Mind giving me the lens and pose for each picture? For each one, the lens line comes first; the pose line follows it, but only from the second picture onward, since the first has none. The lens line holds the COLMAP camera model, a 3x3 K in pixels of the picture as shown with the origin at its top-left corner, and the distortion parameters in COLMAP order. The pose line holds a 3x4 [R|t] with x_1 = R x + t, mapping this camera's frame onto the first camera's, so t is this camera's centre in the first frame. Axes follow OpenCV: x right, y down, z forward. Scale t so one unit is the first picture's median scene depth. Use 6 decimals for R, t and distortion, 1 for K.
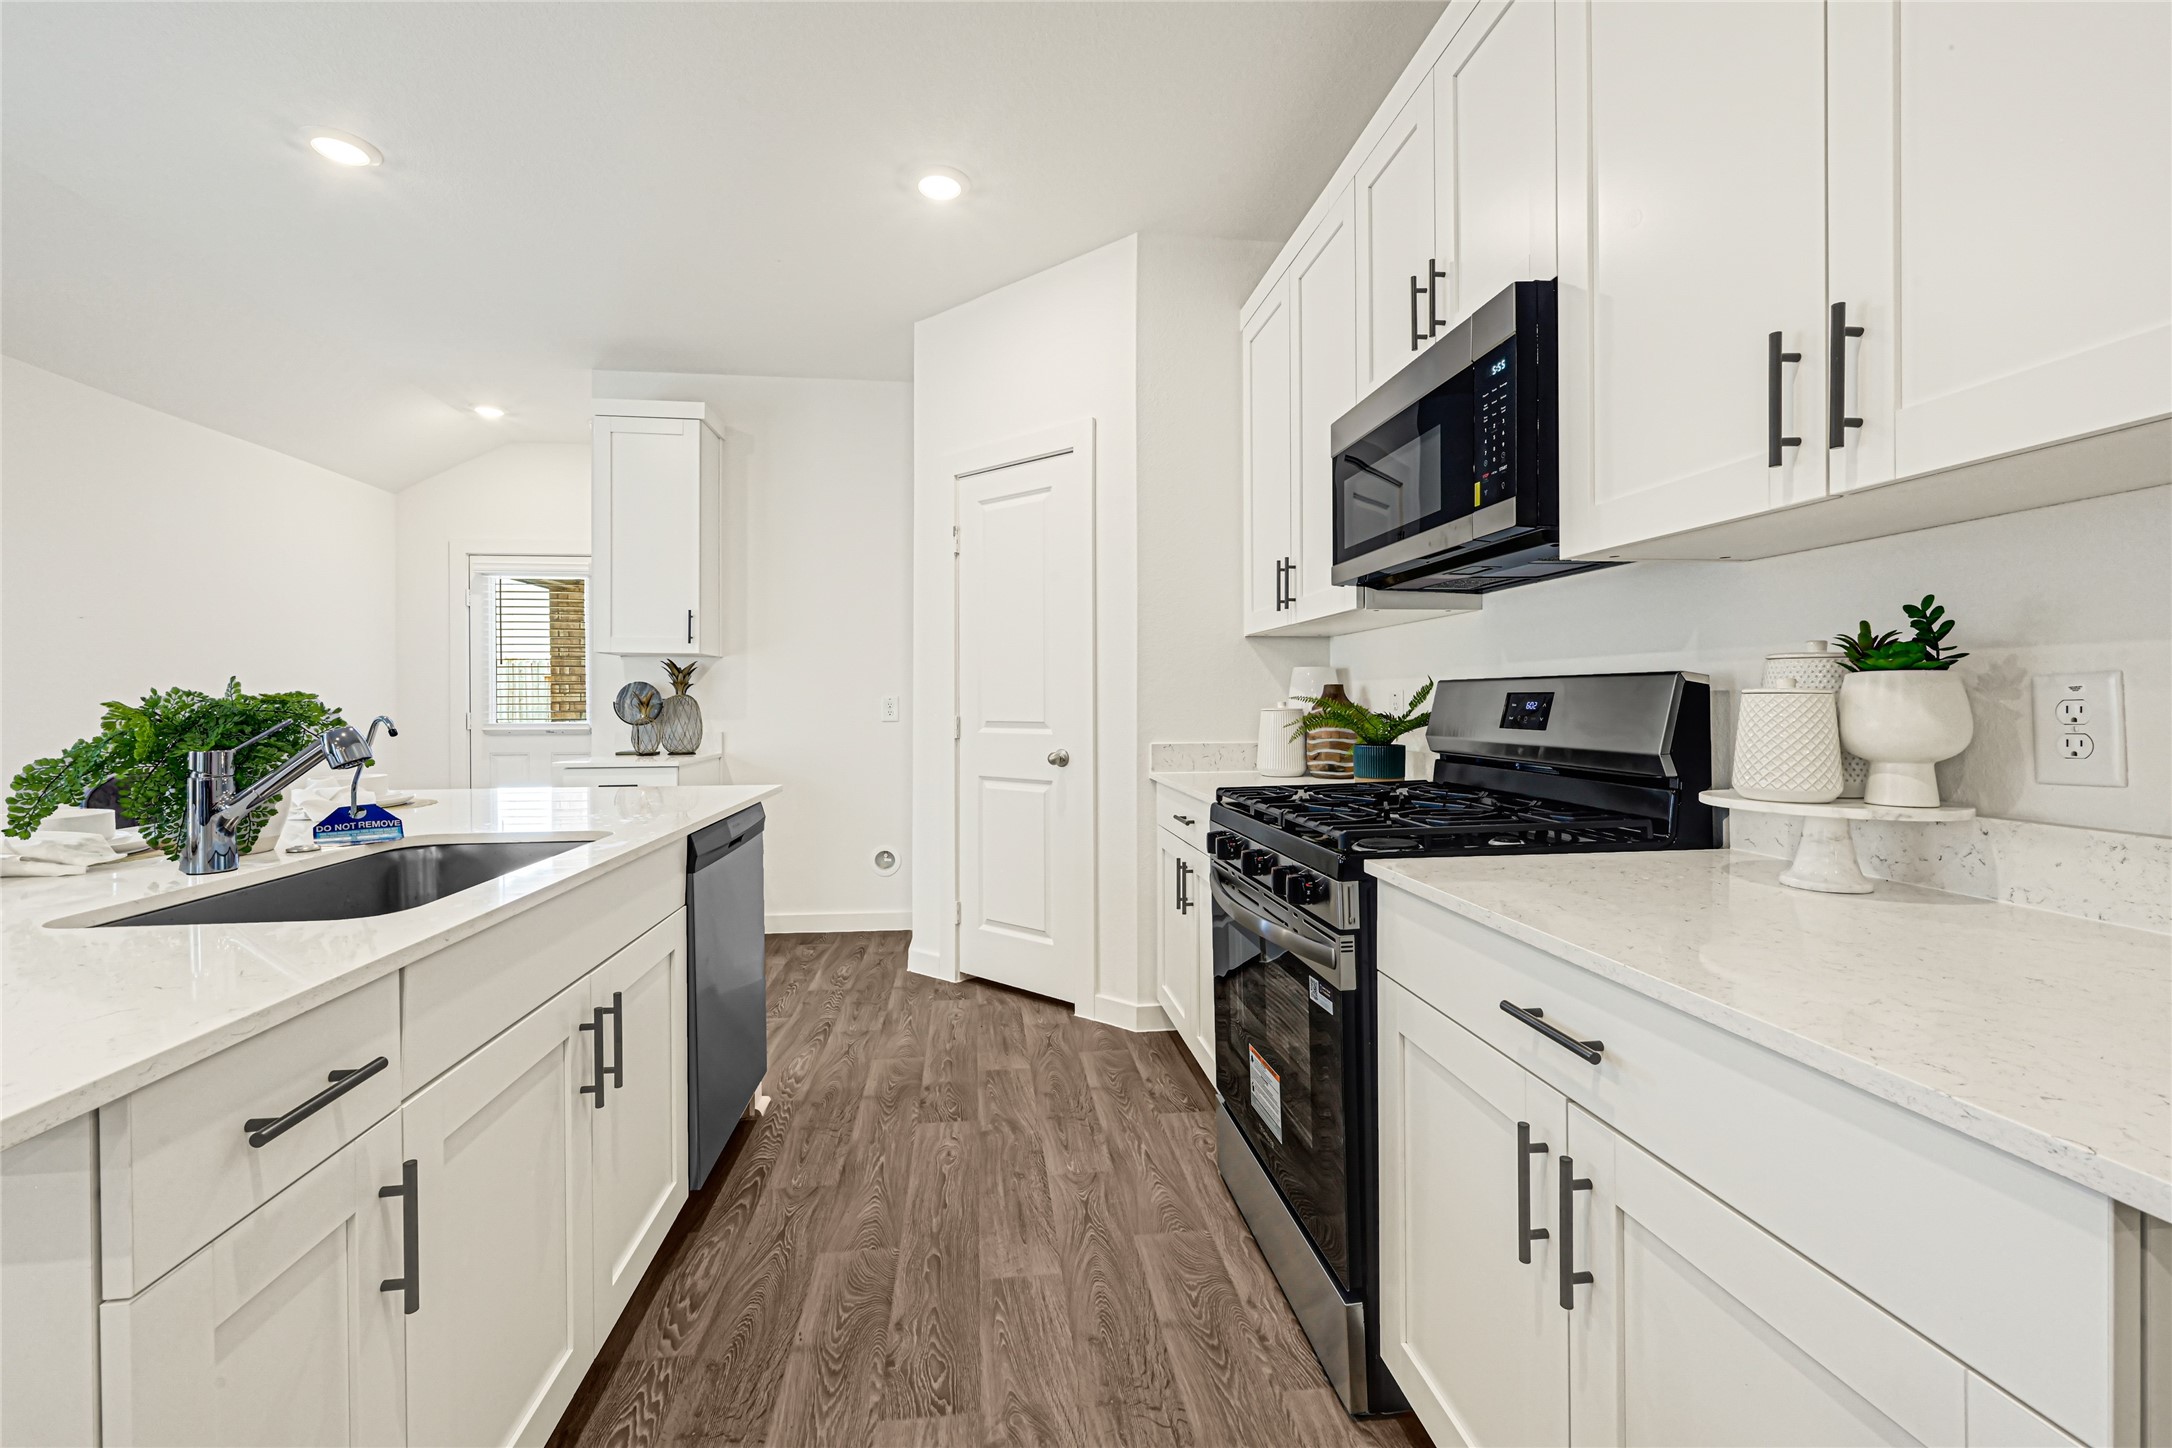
lens RADIAL K [[900.7, 0, 1077.3], [0, 900.7, 693.6], [0, 0, 1]] dist [0.004288, 0.000295]
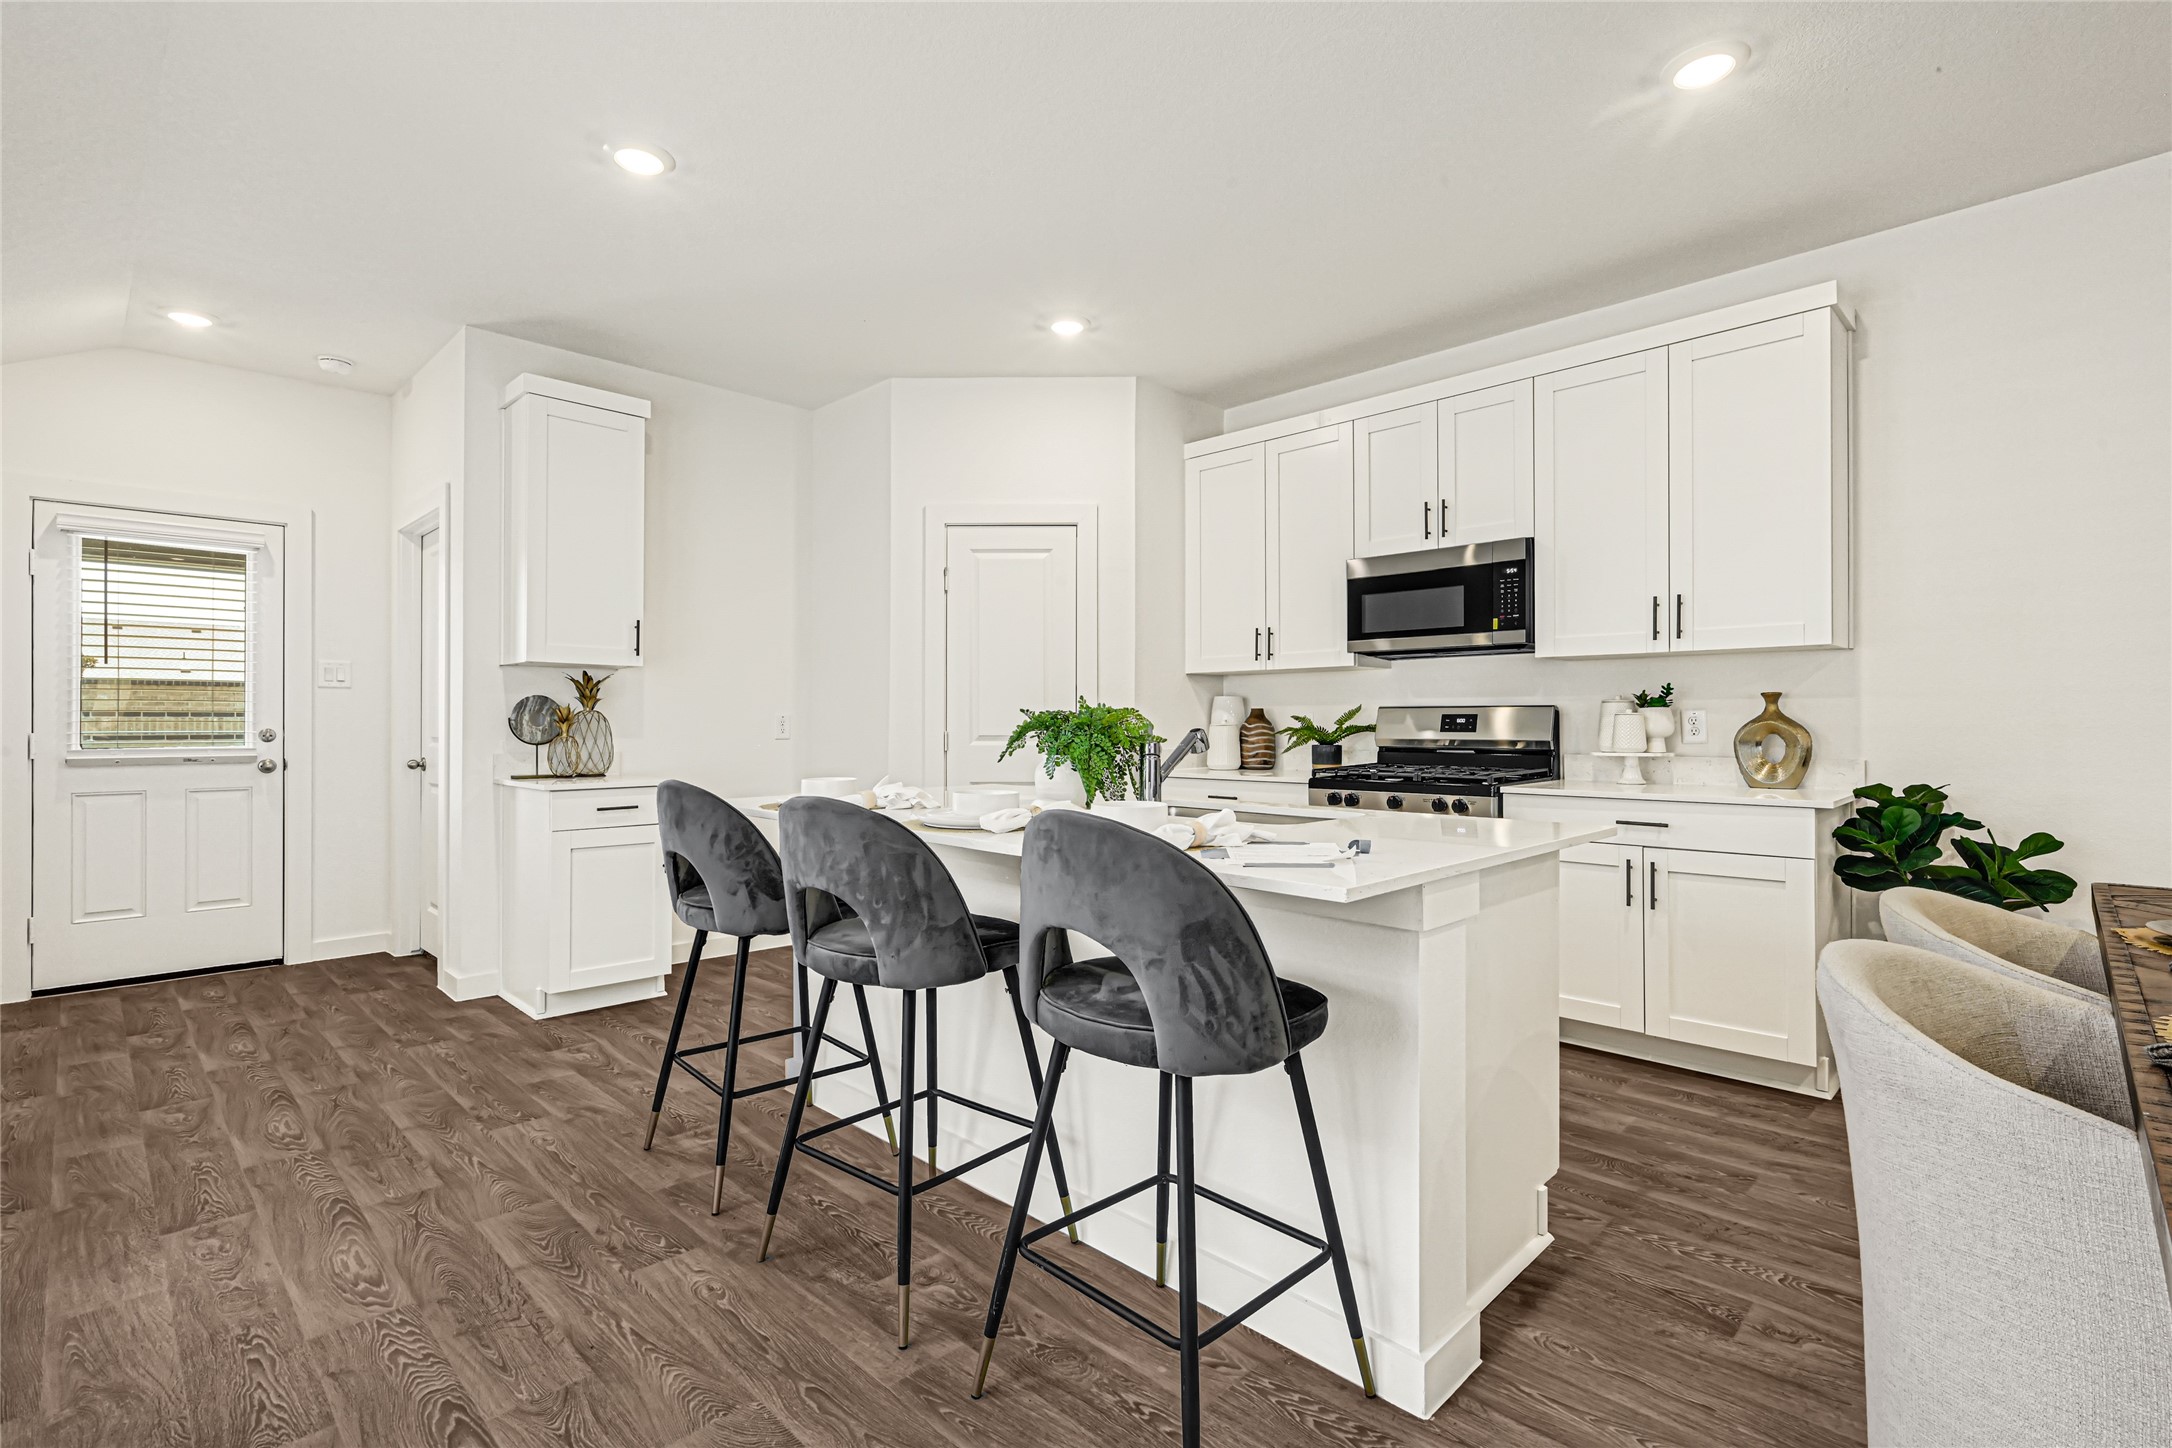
lens RADIAL K [[1008.1, 0, 1106.8], [0, 1008.1, 719.7], [0, 0, 1]] dist [0.005125, 0.000303]
pose [[0.780579, 0.001867, 0.625054, -1.030182], [-0.005804, 0.999974, 0.004261, 0.004419], [-0.625030, -0.006954, 0.780570, -0.190480]]
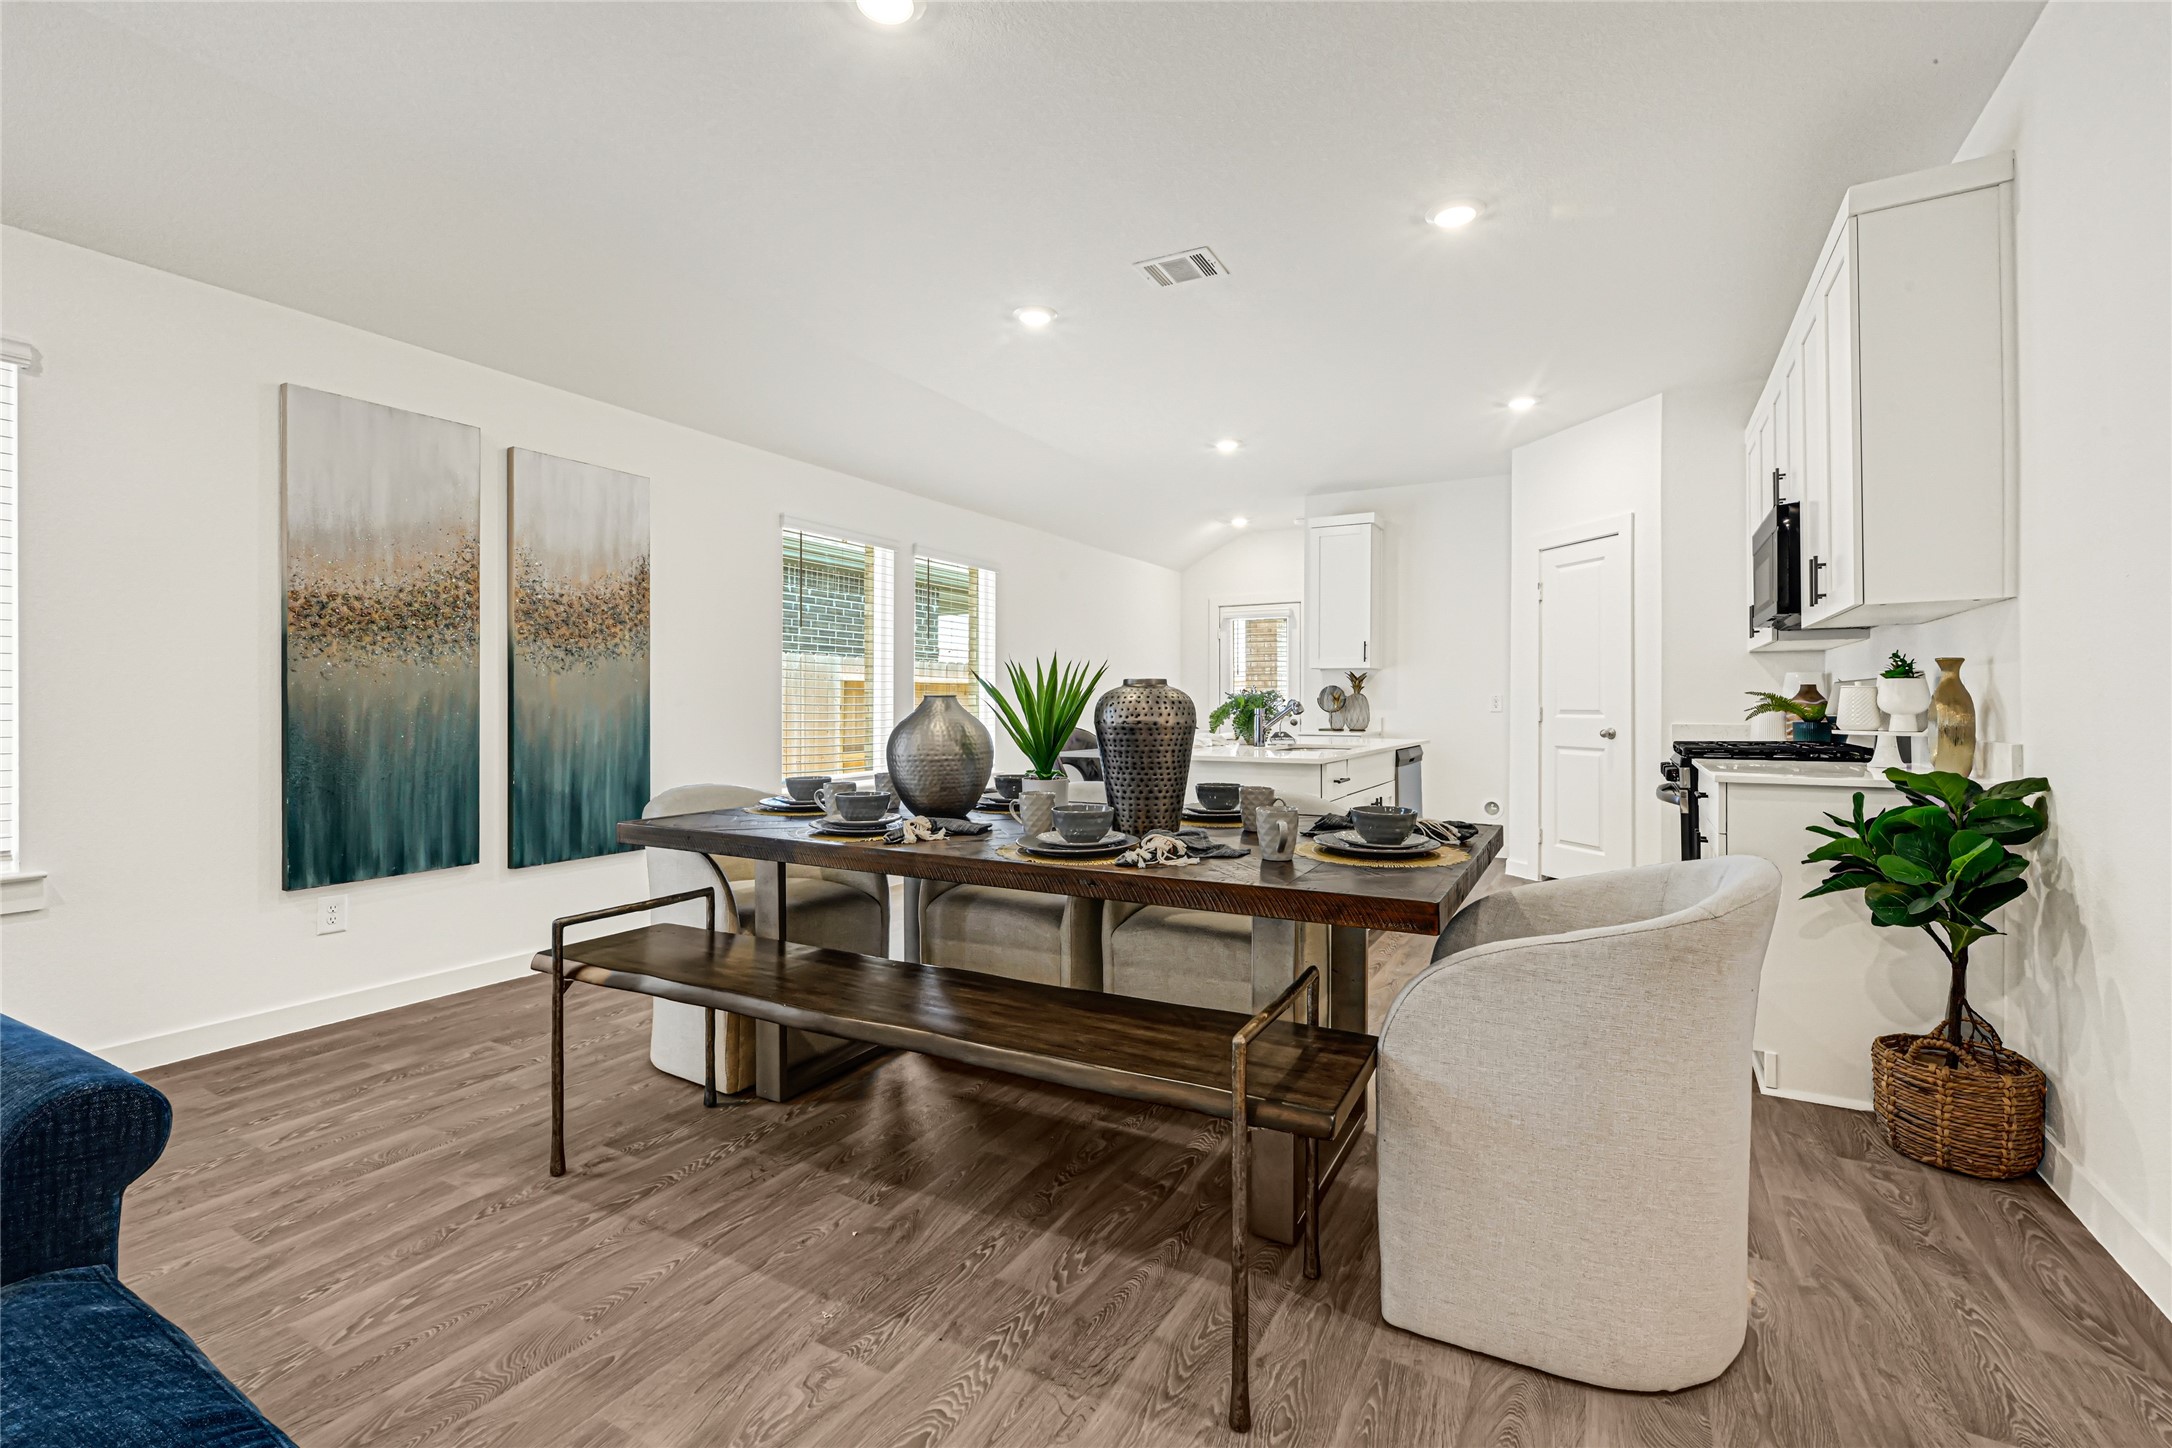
lens RADIAL K [[943.8, 0, 1089.4], [0, 943.8, 700.6], [0, 0, 1]] dist [-0.001156, -0.000962]
pose [[0.809050, 0.004449, -0.587723, 0.247588], [-0.002161, 0.999987, 0.004596, 0.010980], [0.587736, -0.002448, 0.809049, -0.978131]]
